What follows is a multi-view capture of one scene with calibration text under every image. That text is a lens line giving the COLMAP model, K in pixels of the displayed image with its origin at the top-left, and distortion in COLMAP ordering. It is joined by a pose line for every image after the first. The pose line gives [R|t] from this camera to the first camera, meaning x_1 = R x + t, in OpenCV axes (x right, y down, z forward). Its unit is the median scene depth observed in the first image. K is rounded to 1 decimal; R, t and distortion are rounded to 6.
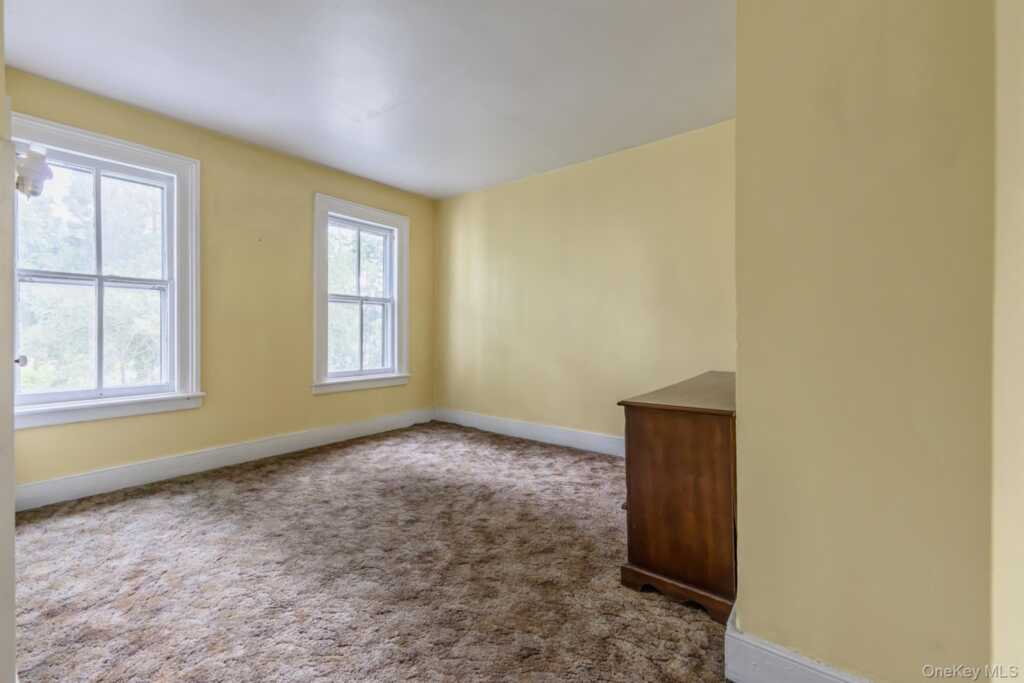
lens RADIAL K [[421.2, 0, 503.6], [0, 421.2, 338.9], [0, 0, 1]] dist [0.001897, -0.000425]
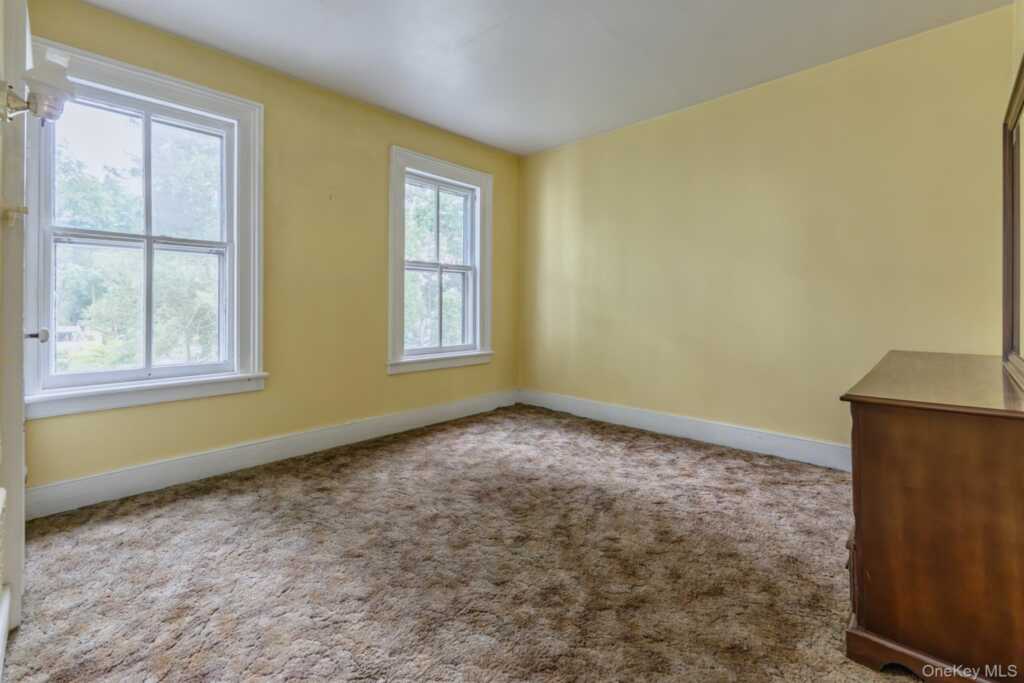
lens RADIAL K [[421.2, 0, 544.8], [0, 421.2, 312.1], [0, 0, 1]] dist [0.001897, -0.000425]
pose [[0.999328, 0.000423, -0.036662, -0.124737], [-0.000641, 0.999982, -0.005915, 0.009308], [0.036659, 0.005935, 0.999310, 0.177813]]
